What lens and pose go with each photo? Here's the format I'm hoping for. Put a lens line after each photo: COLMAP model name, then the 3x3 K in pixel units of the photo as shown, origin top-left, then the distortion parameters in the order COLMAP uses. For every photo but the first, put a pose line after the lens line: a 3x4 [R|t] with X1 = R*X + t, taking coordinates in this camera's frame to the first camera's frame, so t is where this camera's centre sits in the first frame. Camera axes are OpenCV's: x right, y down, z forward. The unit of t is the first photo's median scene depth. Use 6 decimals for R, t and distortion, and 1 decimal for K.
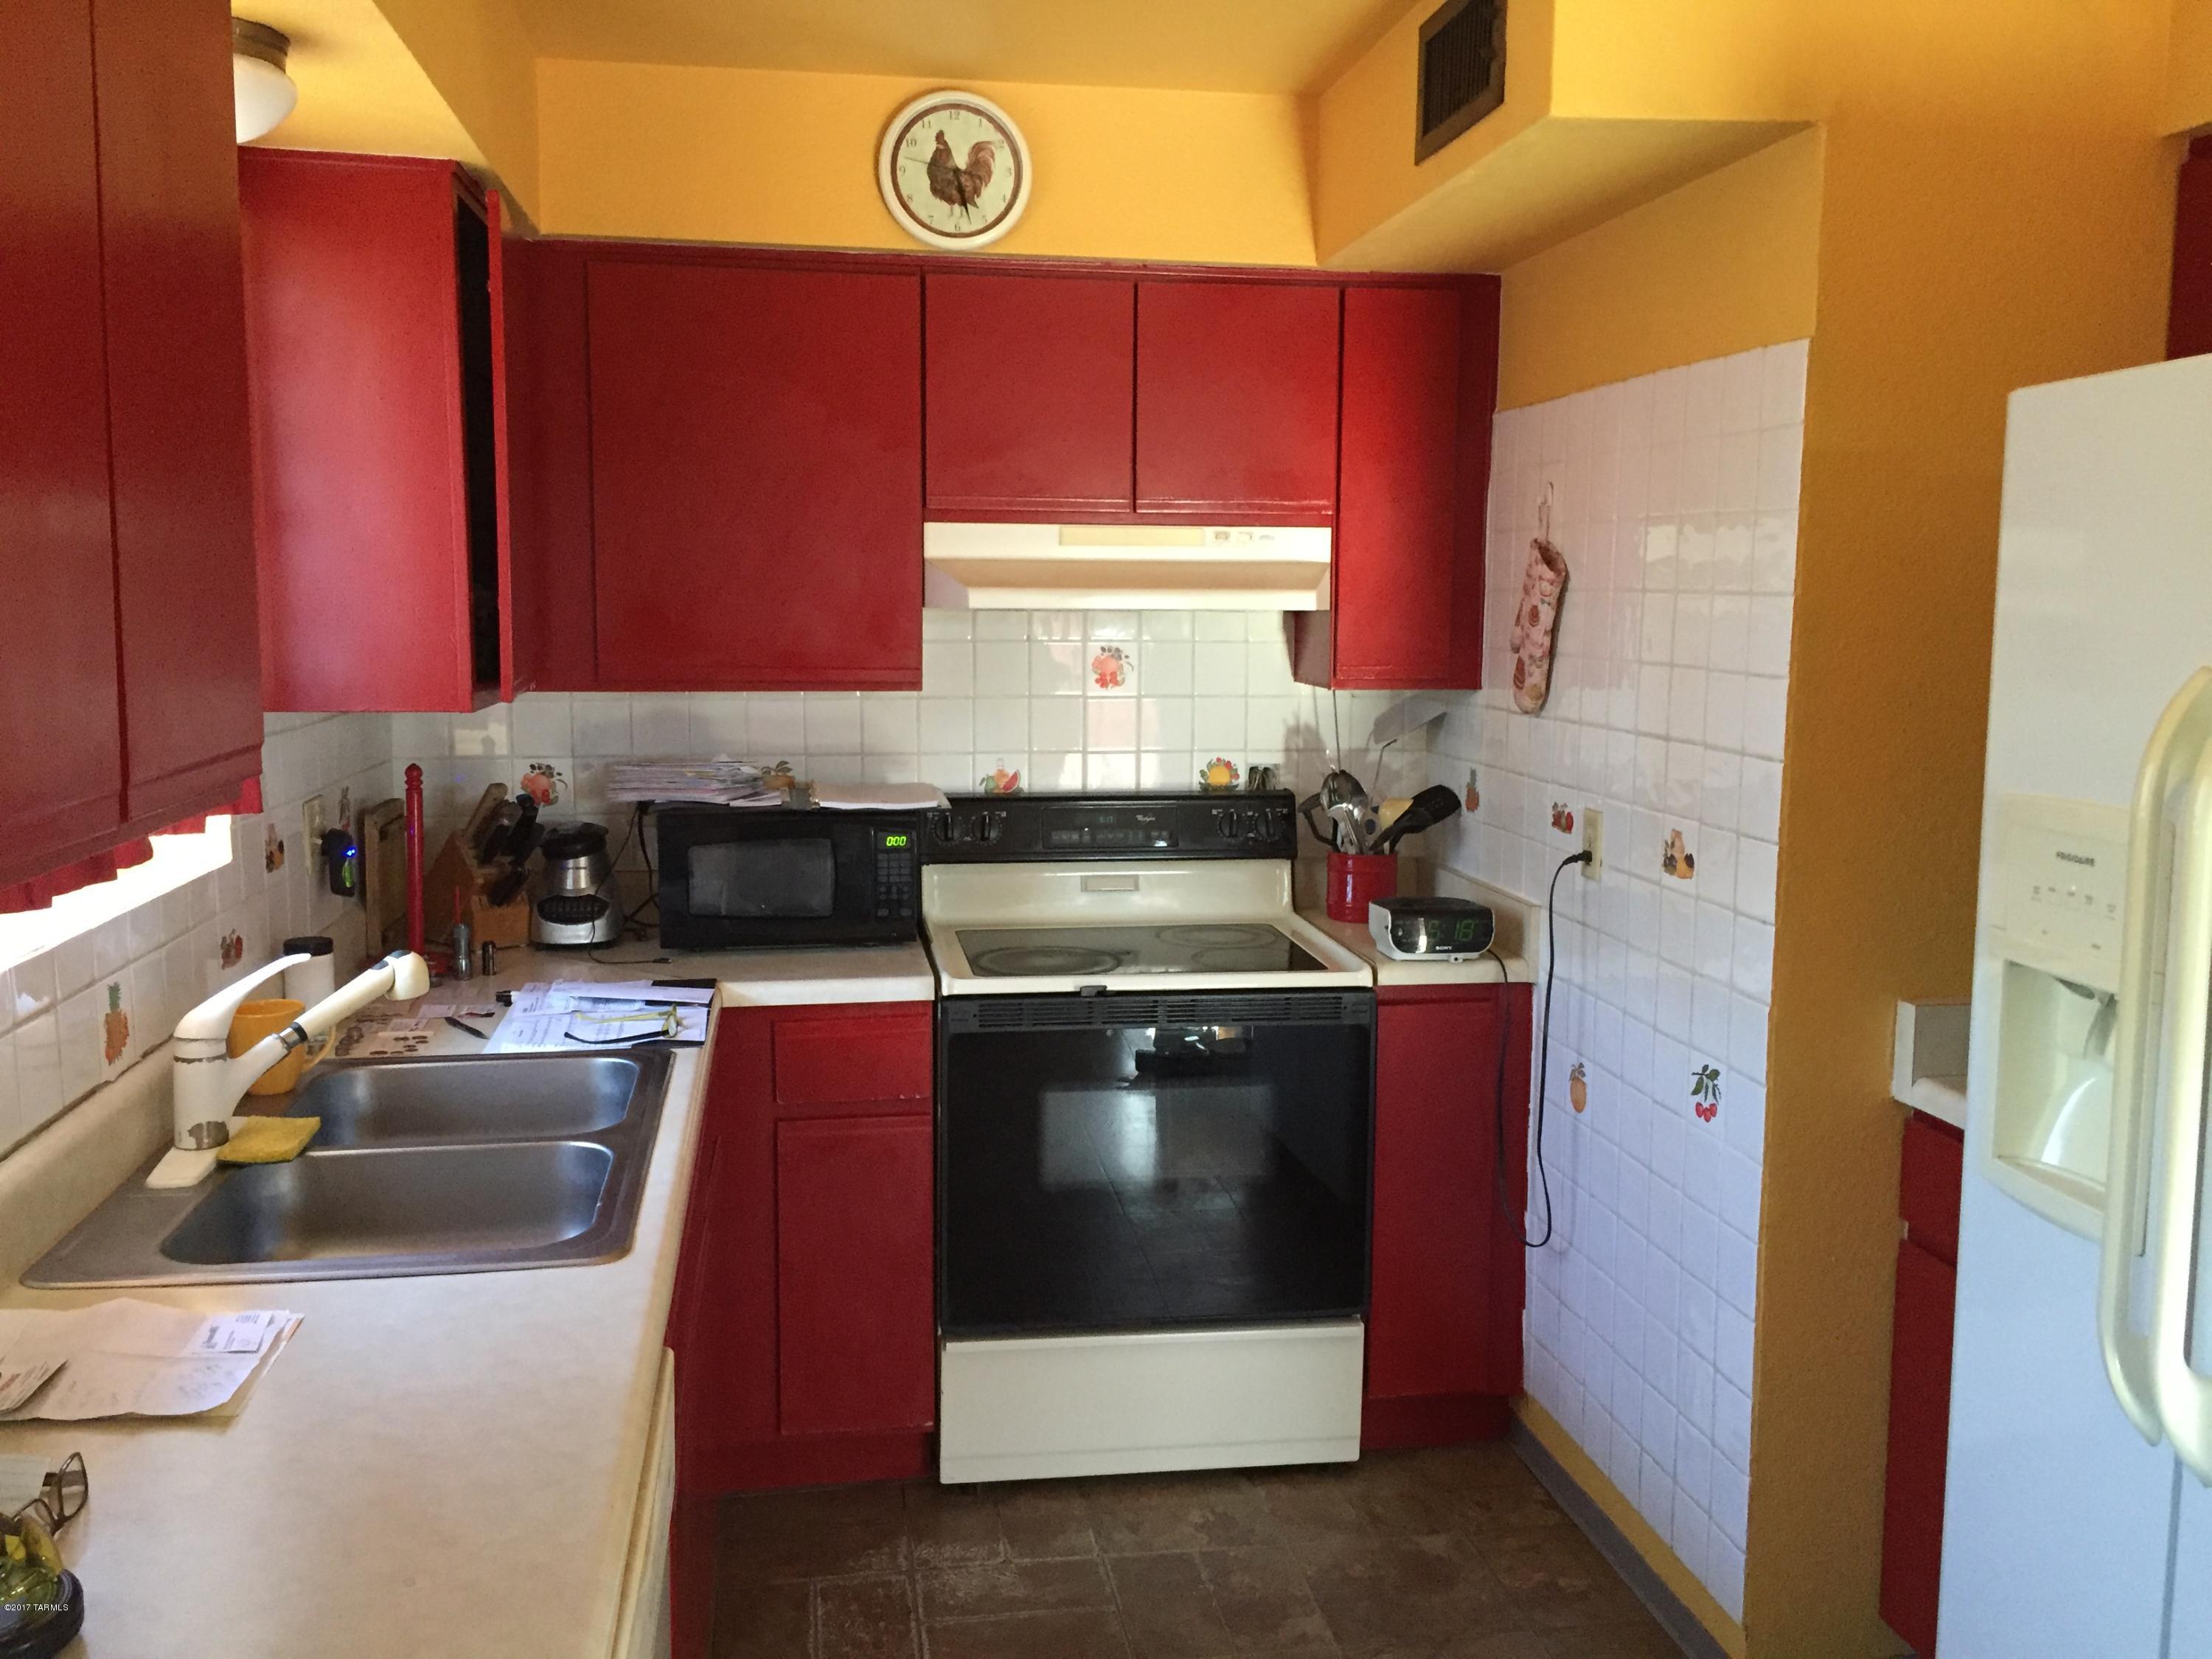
lens RADIAL K [[1904.1, 0, 1106.0], [0, 1904.1, 829.5], [0, 0, 1]] dist [0.073063, -0.093464]
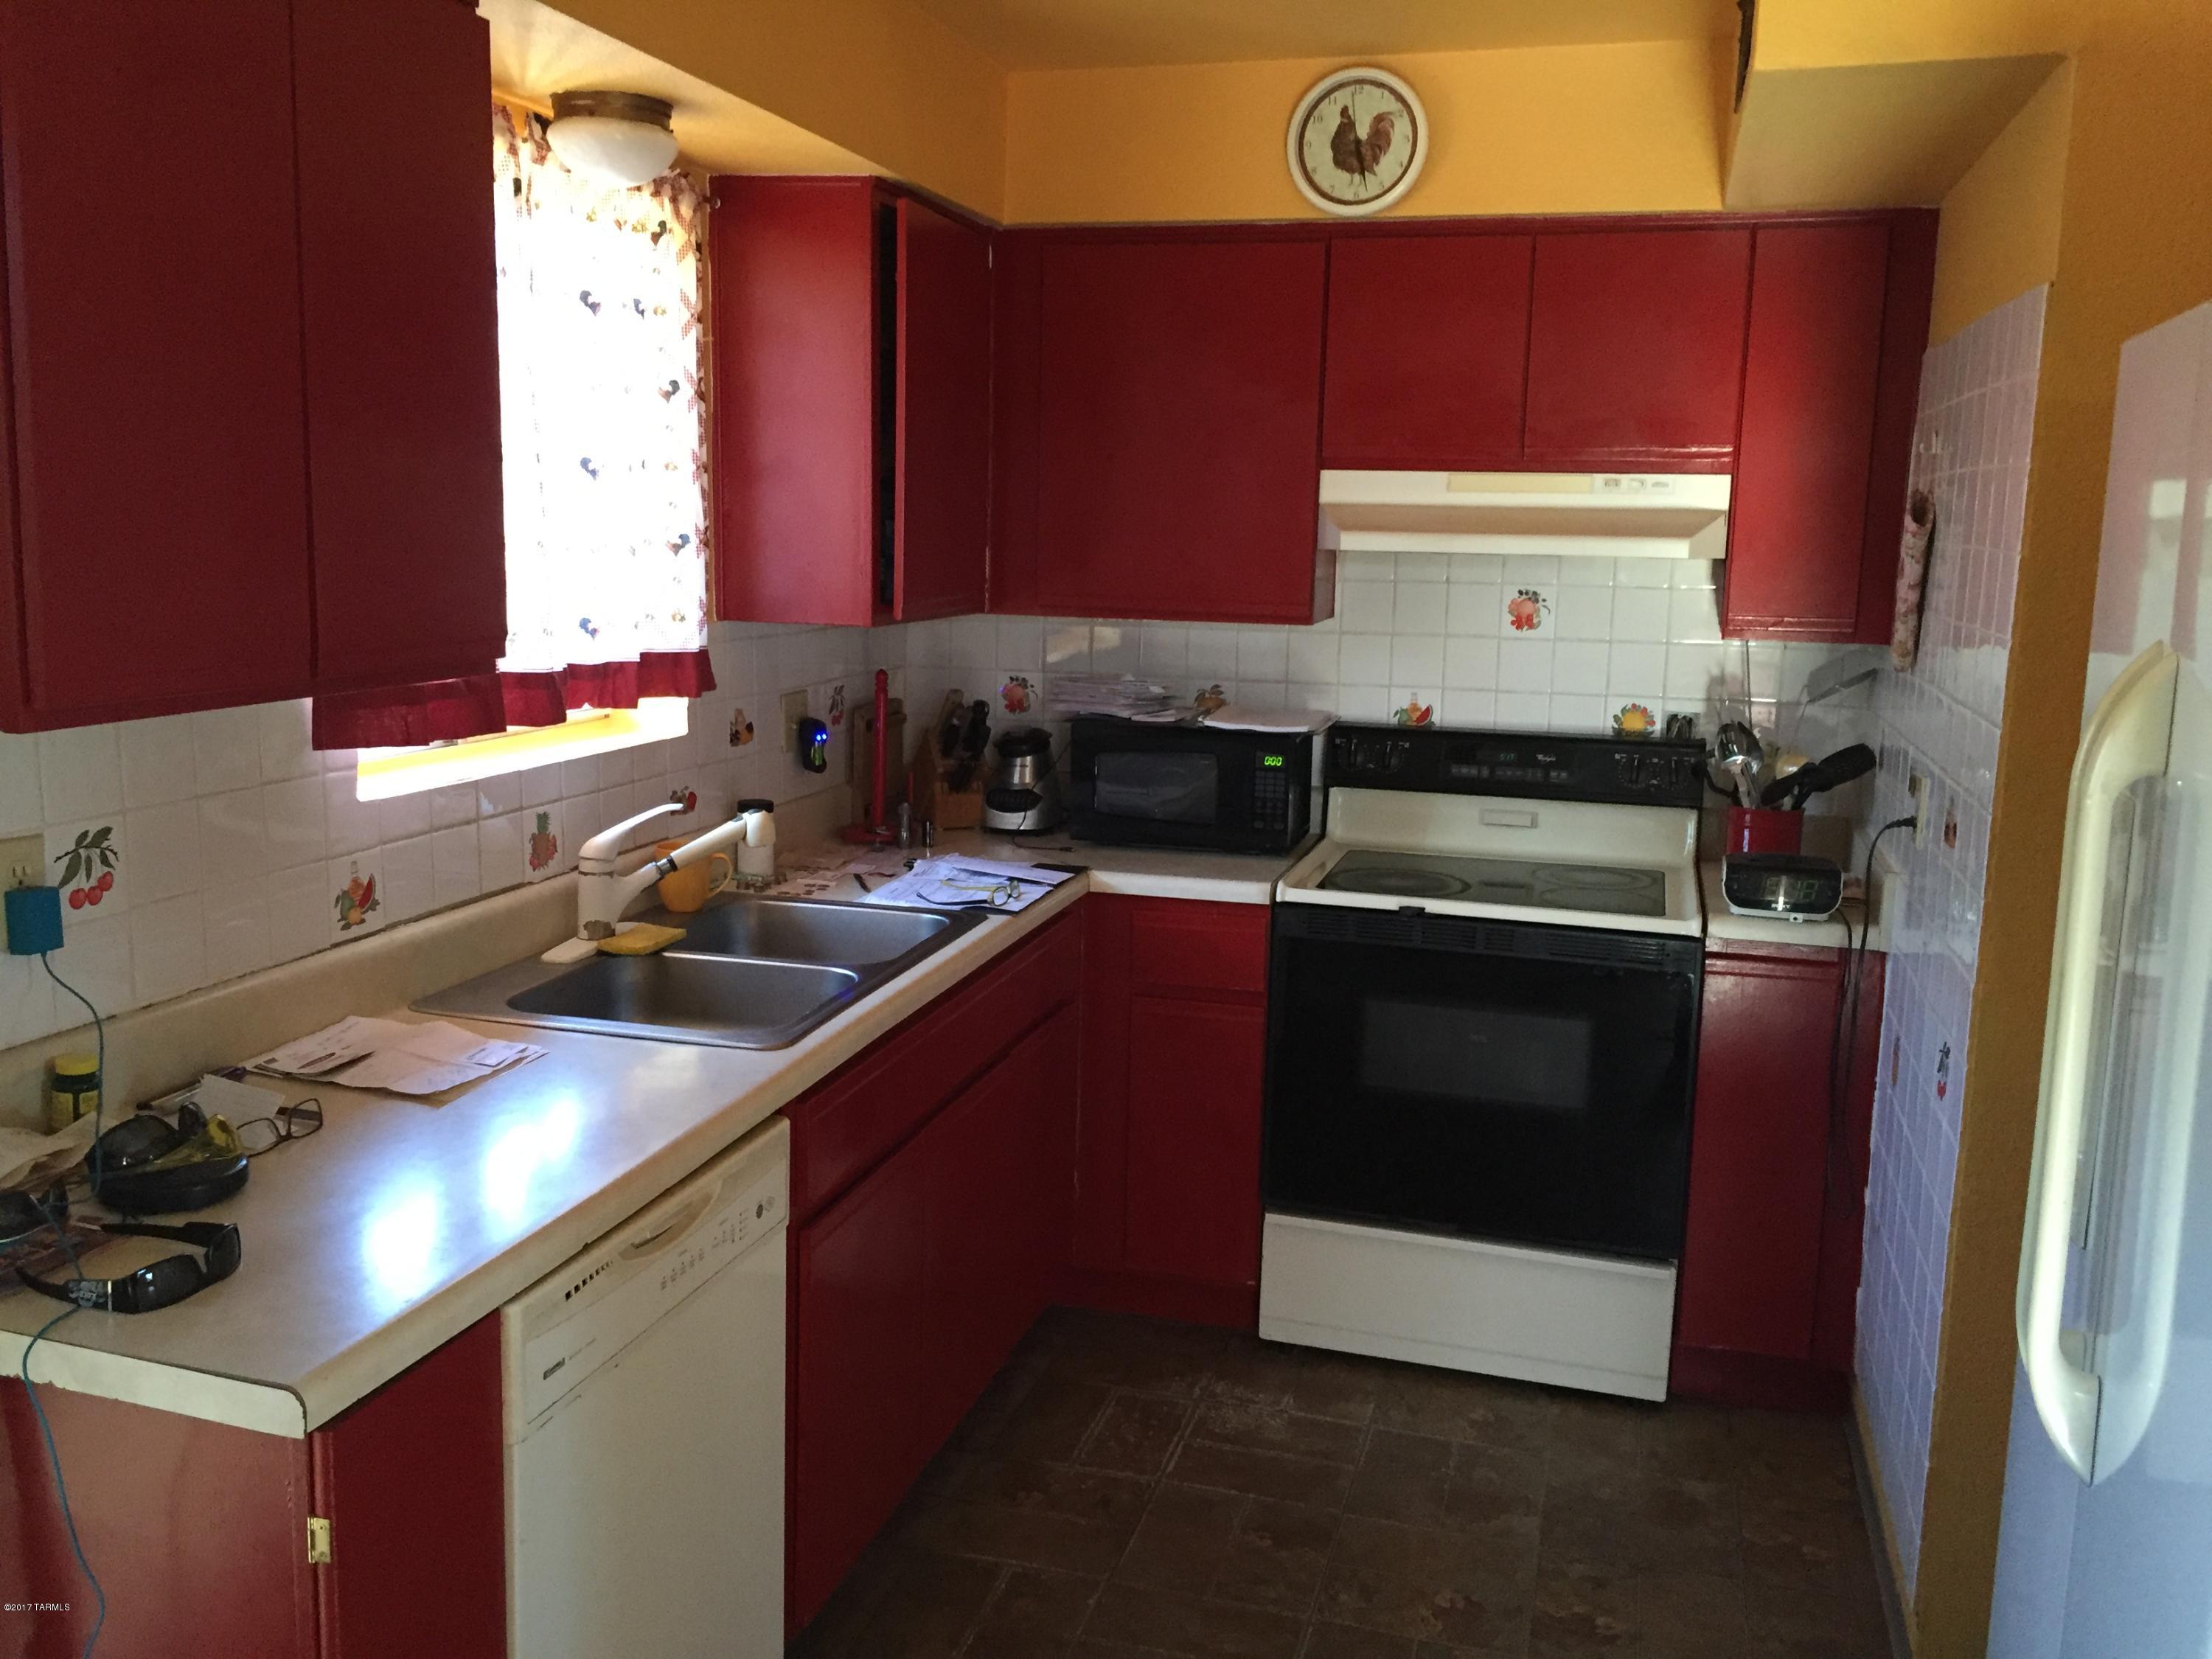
lens RADIAL K [[1904.1, 0, 1106.0], [0, 1904.1, 829.5], [0, 0, 1]] dist [0.073063, -0.093464]
pose [[0.904433, 0.082898, -0.418484, 0.270412], [-0.069283, 0.996458, 0.047654, -0.000225], [0.420952, -0.014106, 0.906973, -0.041975]]
